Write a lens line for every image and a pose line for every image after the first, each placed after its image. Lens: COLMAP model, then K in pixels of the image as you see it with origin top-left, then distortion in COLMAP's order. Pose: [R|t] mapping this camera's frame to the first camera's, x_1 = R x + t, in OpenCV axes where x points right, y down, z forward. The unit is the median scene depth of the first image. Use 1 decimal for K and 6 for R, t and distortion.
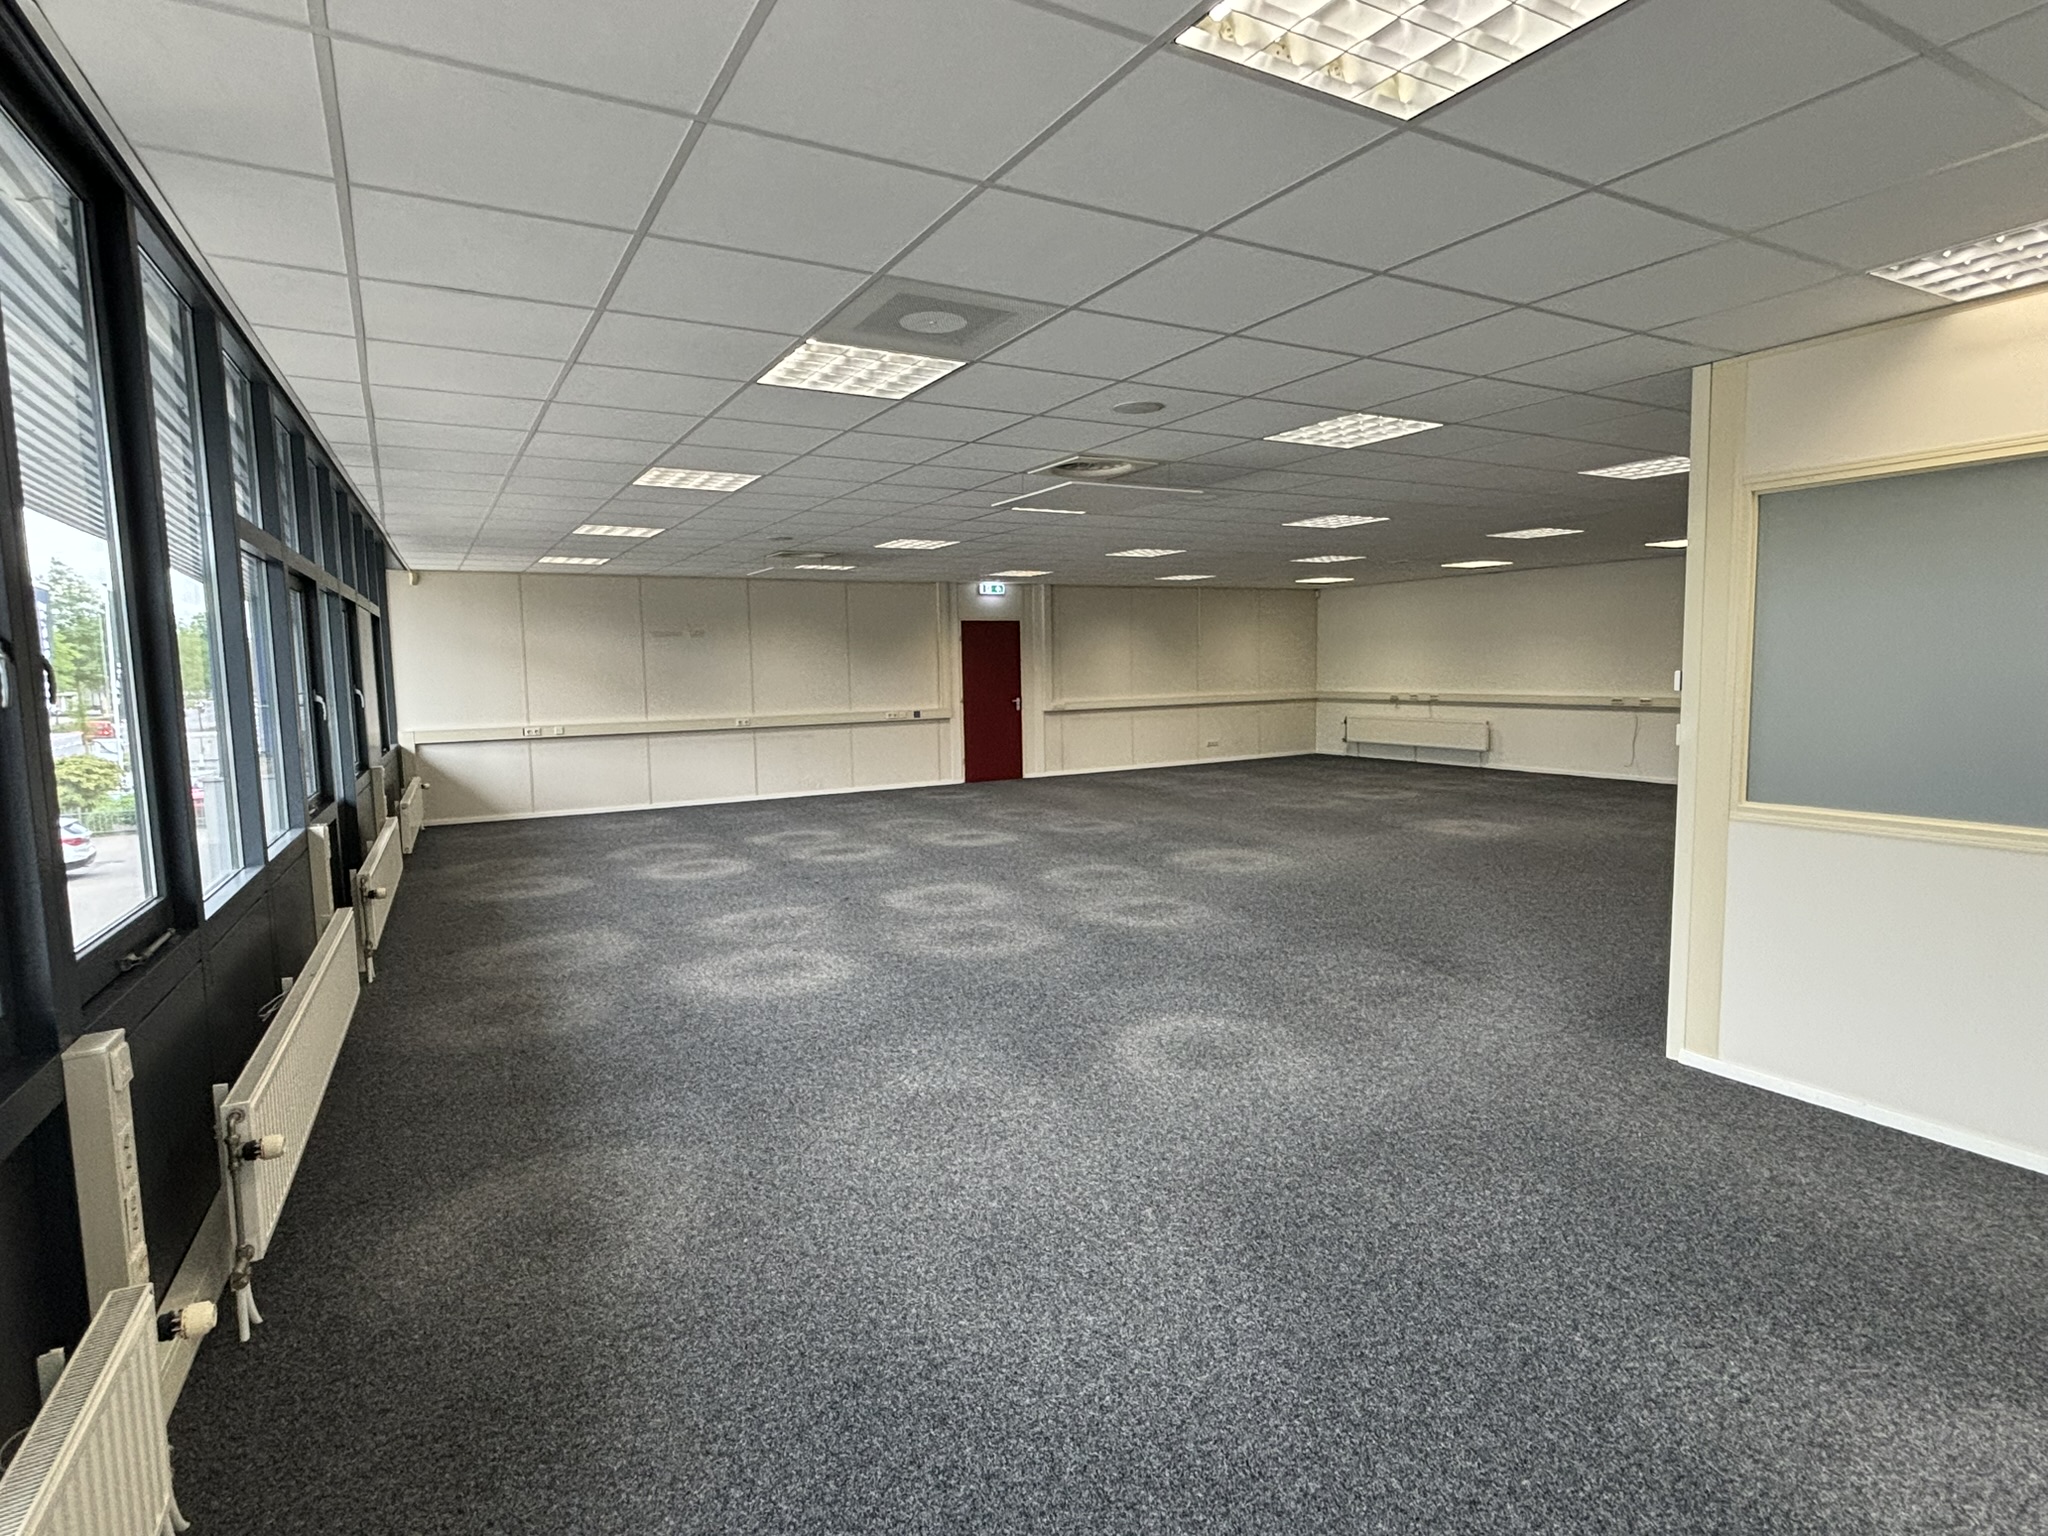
lens RADIAL K [[1064.7, 0, 1009.4], [0, 1064.7, 769.3], [0, 0, 1]] dist [0.006823, -0.013011]
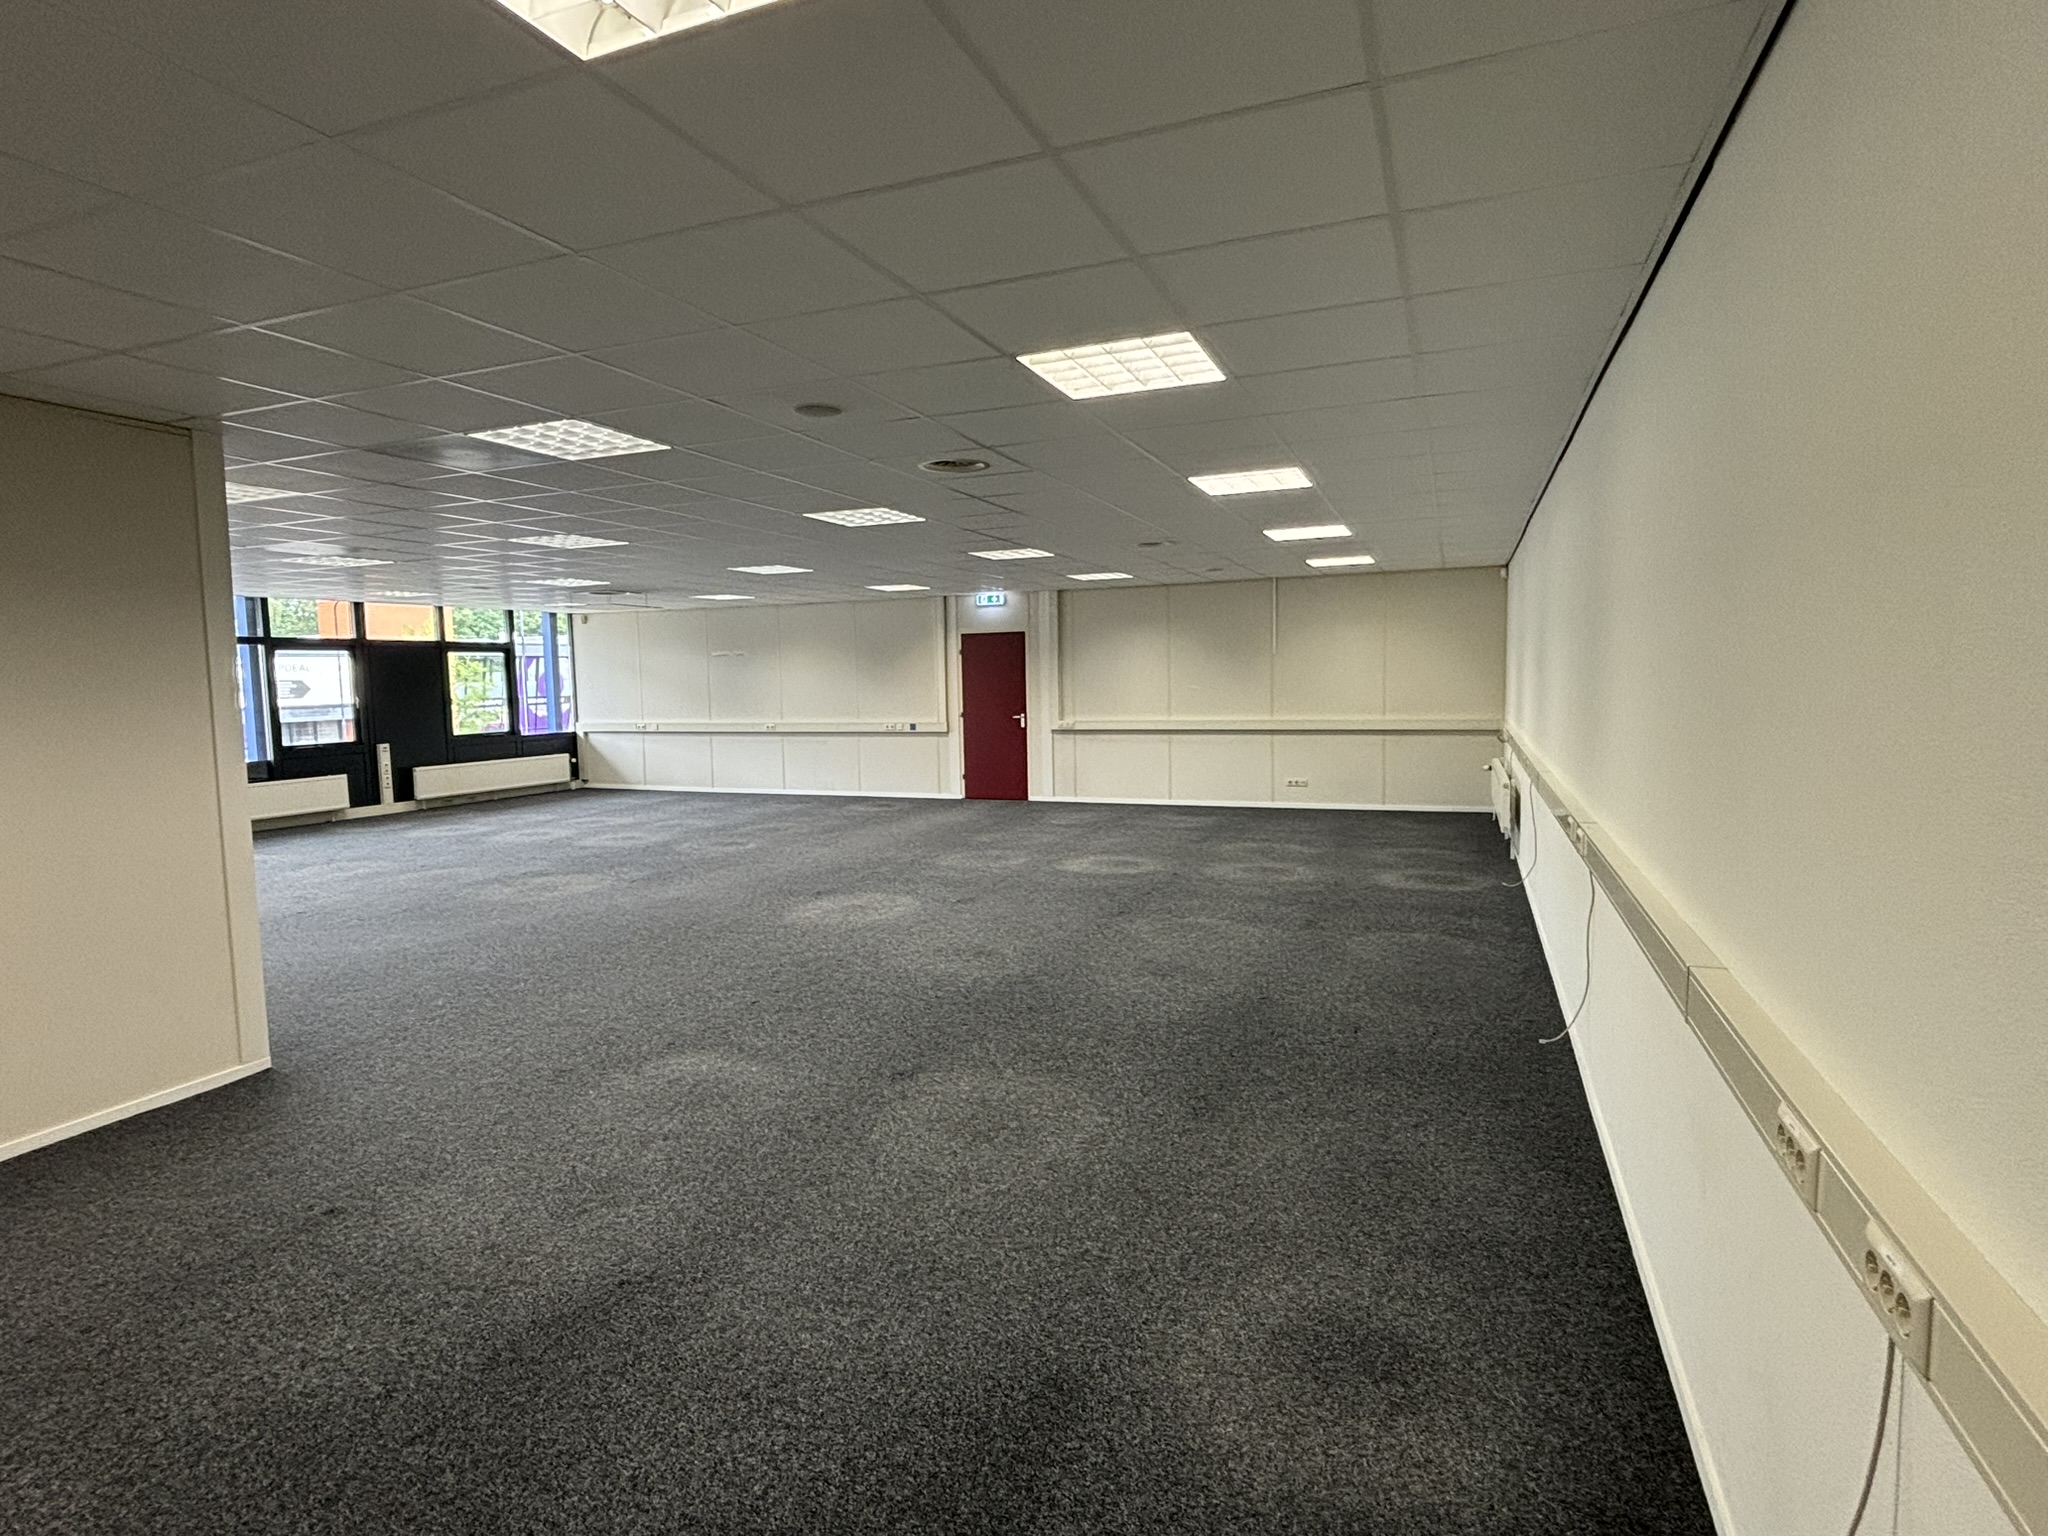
lens RADIAL K [[1064.7, 0, 1016.0], [0, 1064.7, 776.8], [0, 0, 1]] dist [0.006823, -0.013011]
pose [[0.625819, 0.081855, -0.775661, 0.868565], [-0.069691, 0.996369, 0.048917, -0.068055], [0.776848, 0.023444, 0.629251, 0.483079]]
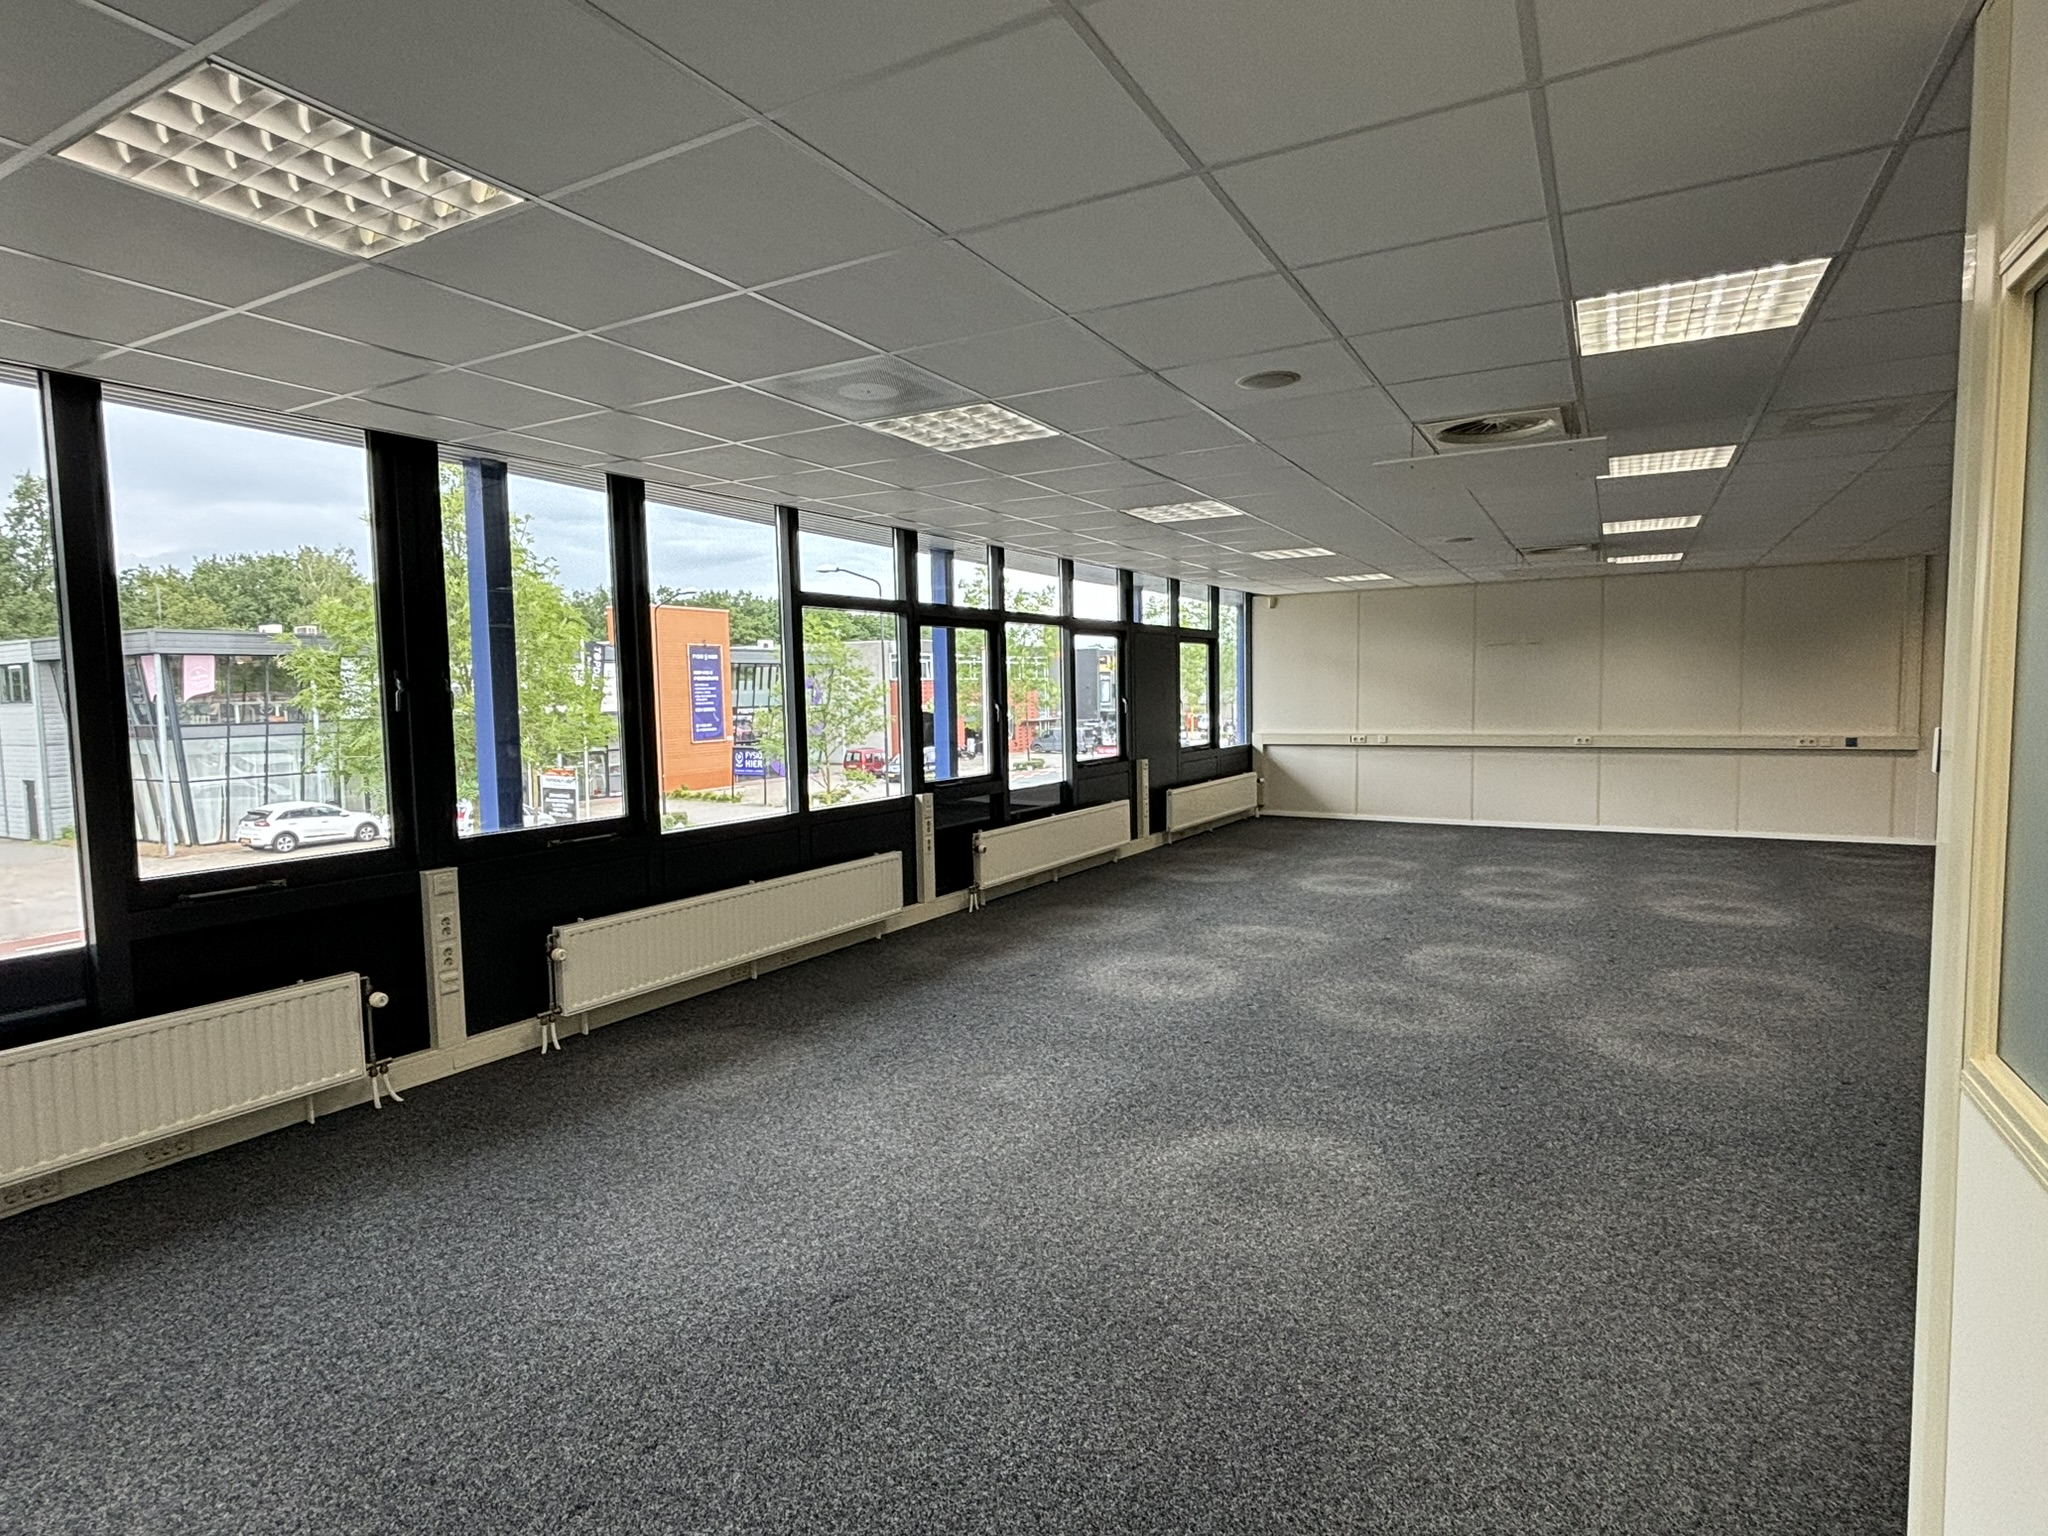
lens RADIAL K [[1064.7, 0, 1022.4], [0, 1064.7, 749.0], [0, 0, 1]] dist [0.006823, -0.013011]
pose [[0.518148, 0.059764, -0.853201, 0.270392], [-0.078207, 0.996687, 0.022319, -0.021243], [0.851708, 0.055162, 0.521105, 0.149936]]
